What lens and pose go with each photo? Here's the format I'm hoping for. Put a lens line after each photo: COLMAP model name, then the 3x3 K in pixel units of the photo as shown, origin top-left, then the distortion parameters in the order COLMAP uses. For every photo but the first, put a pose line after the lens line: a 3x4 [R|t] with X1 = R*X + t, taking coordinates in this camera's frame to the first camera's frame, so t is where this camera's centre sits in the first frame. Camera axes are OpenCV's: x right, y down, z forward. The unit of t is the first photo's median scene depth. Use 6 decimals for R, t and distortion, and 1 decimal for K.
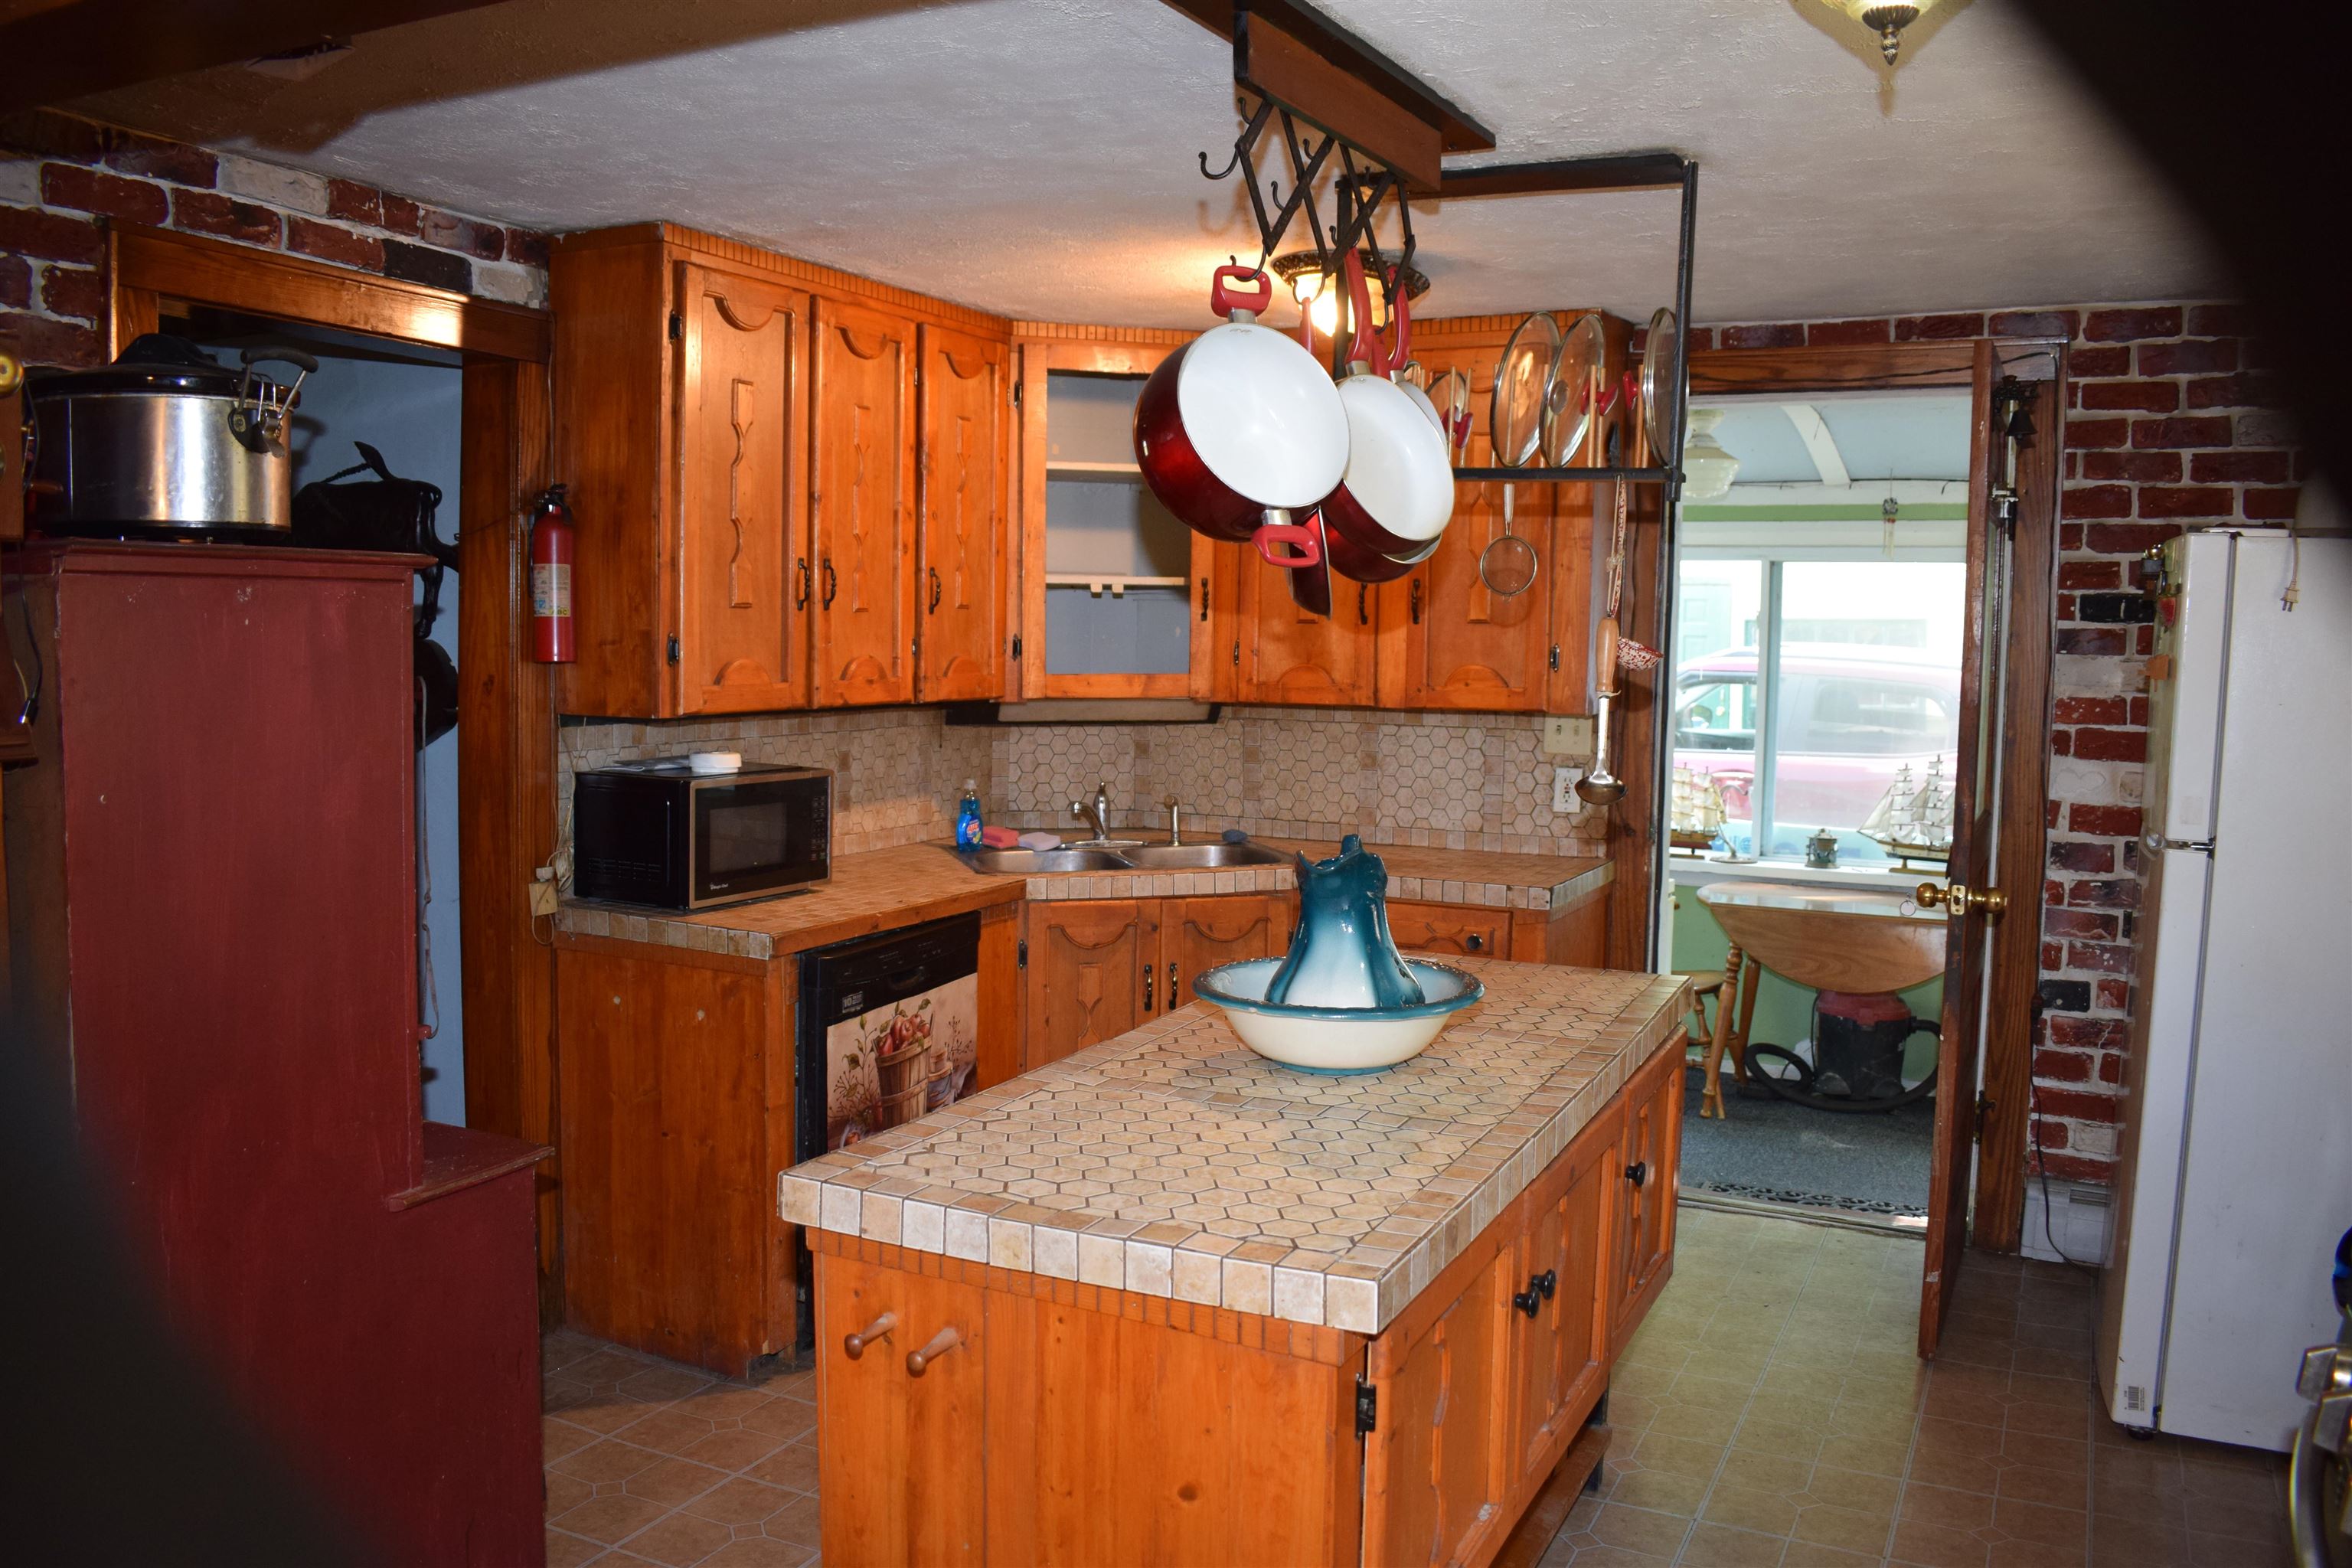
lens RADIAL K [[1811.2, 0, 1176.0], [0, 1811.2, 784.0], [0, 0, 1]] dist [-0.090645, -0.001208]
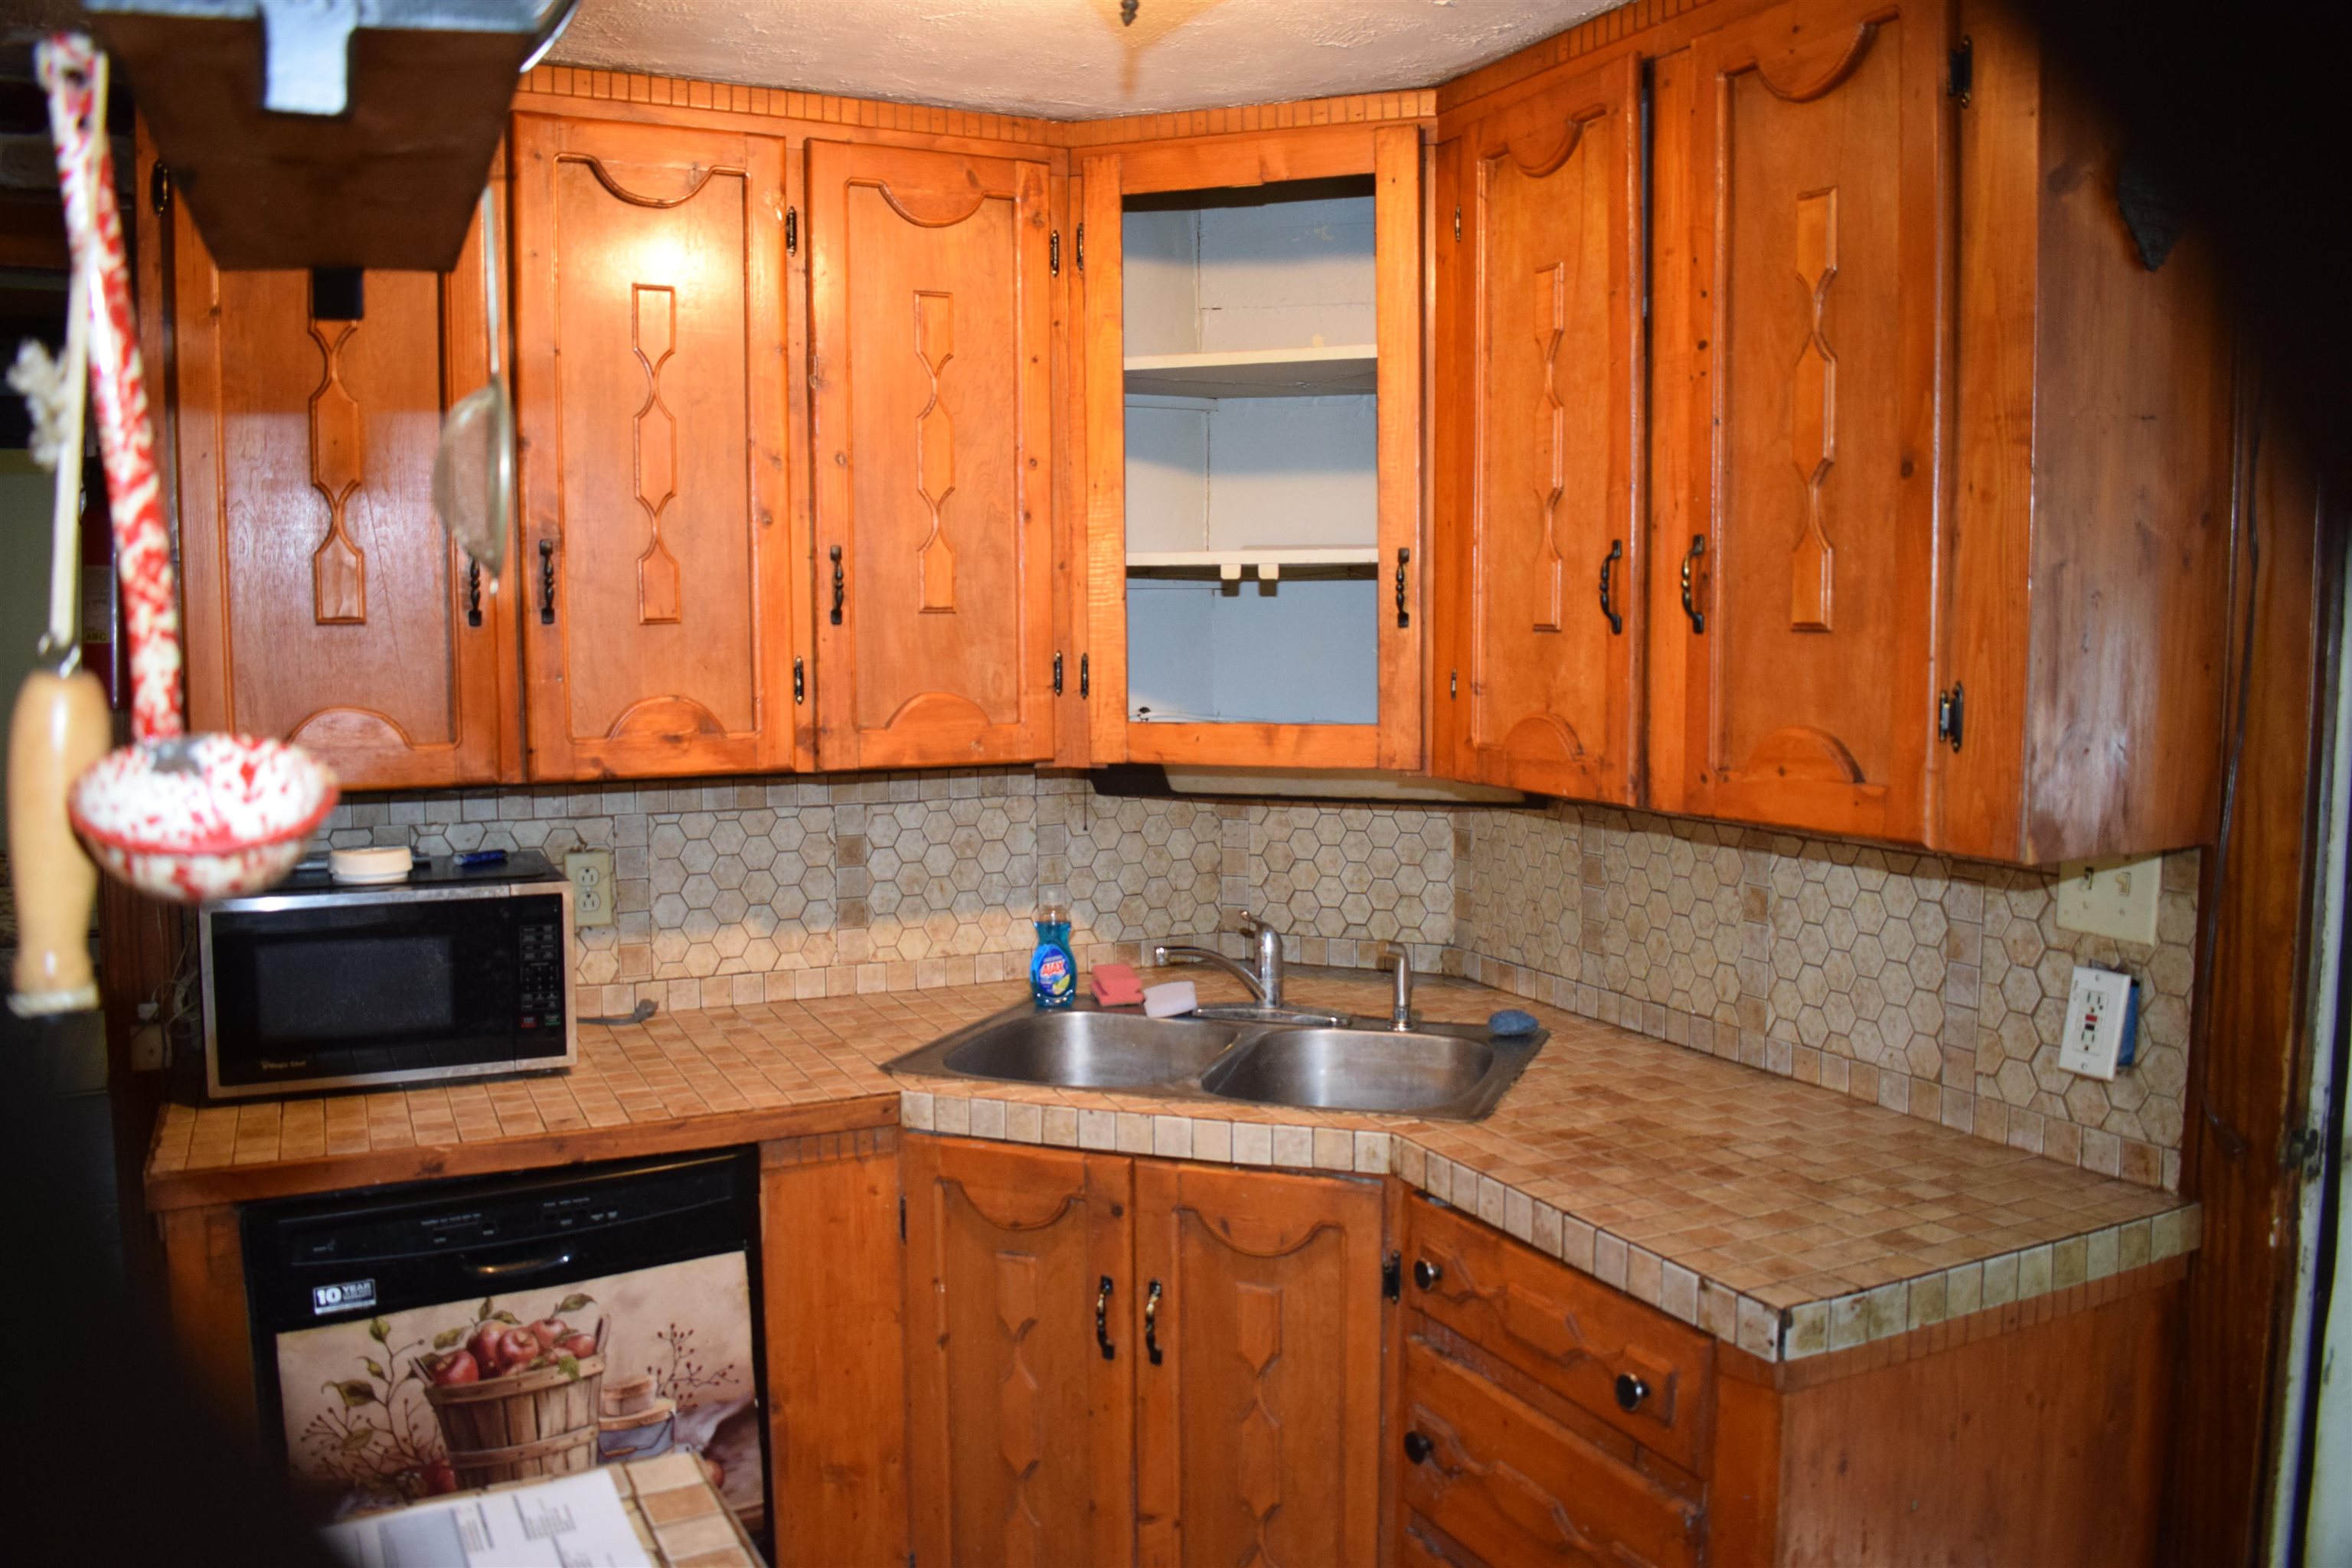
lens RADIAL K [[1811.2, 0, 1176.0], [0, 1811.2, 784.0], [0, 0, 1]] dist [-0.090645, -0.001208]
pose [[0.803908, 0.041694, -0.593290, 0.304963], [-0.038915, 0.999090, 0.017482, -0.054635], [0.593479, 0.009034, 0.804799, 0.570161]]
